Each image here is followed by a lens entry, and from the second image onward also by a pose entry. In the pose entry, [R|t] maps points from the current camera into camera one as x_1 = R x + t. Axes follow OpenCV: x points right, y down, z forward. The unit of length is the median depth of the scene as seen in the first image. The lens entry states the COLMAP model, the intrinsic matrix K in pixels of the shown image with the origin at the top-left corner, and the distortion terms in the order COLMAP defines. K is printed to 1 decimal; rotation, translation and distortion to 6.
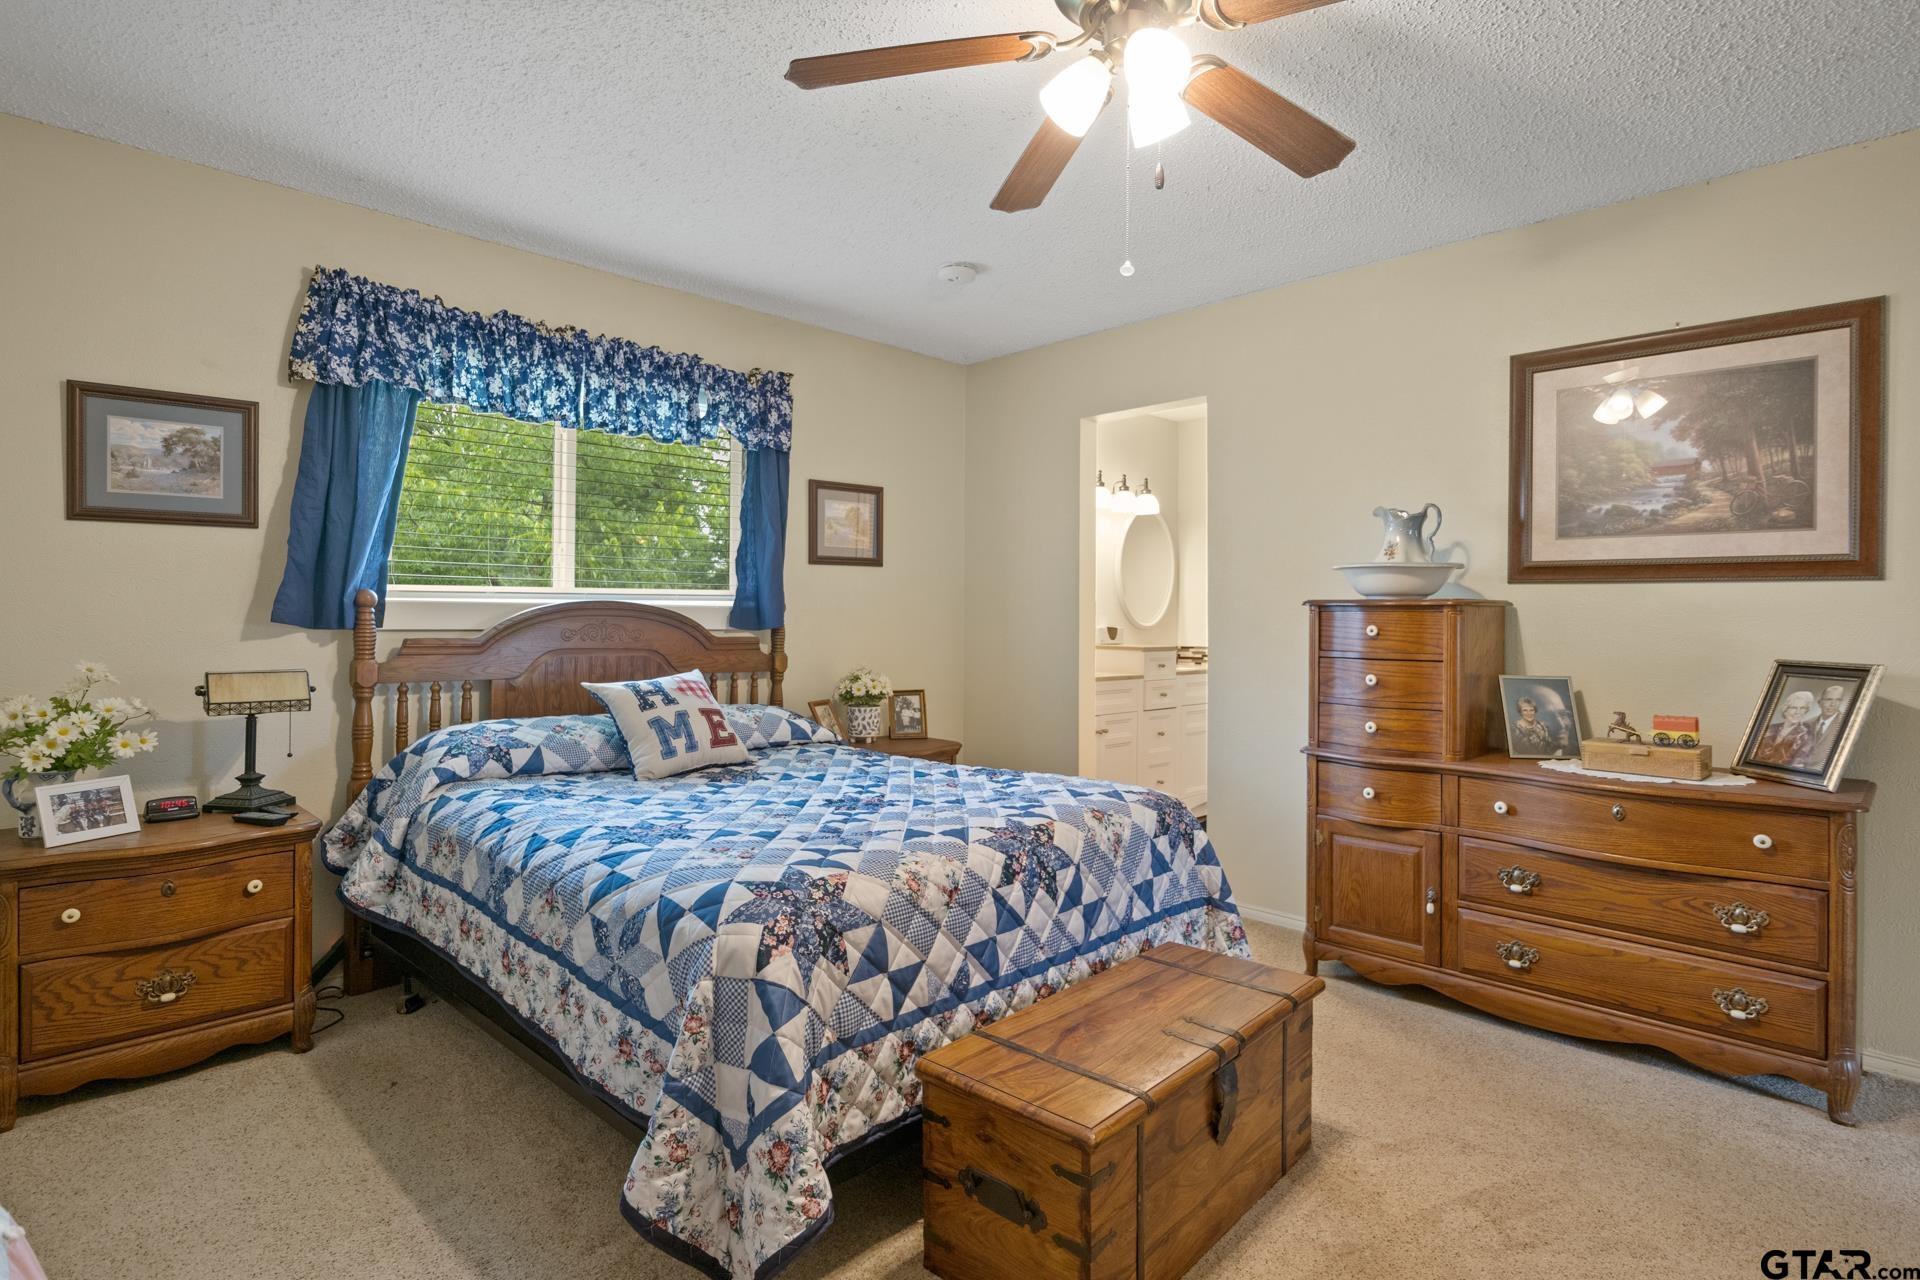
lens RADIAL K [[964.7, 0, 966.1], [0, 964.7, 625.6], [0, 0, 1]] dist [-0.013290, 0.002125]
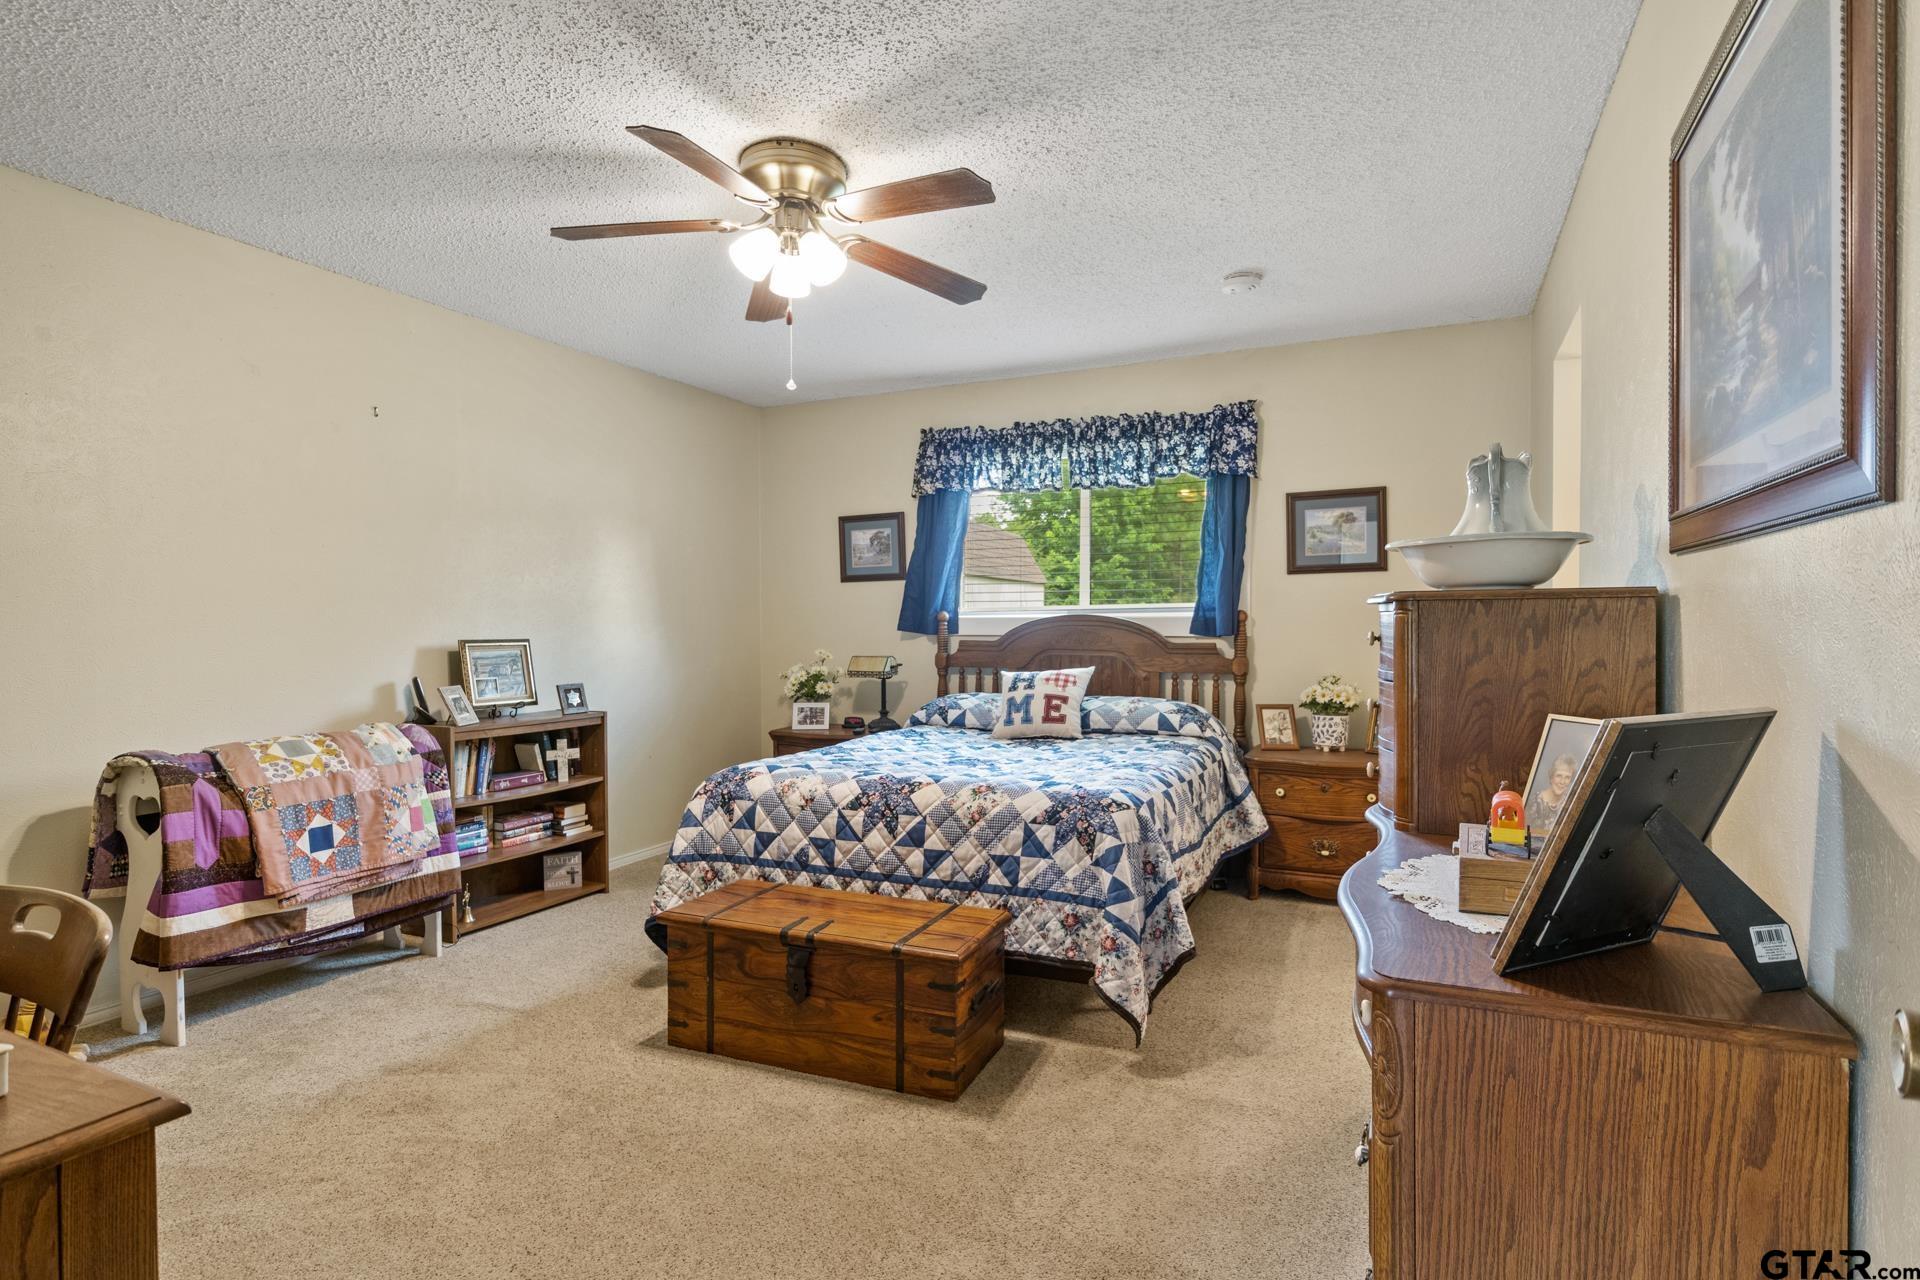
lens RADIAL K [[964.7, 0, 973.2], [0, 964.7, 646.4], [0, 0, 1]] dist [-0.013290, 0.002125]
pose [[0.346322, 0.013222, -0.938022, 1.031267], [-0.003135, 0.999911, 0.012937, 0.002499], [0.938110, -0.001540, 0.346333, 0.470884]]
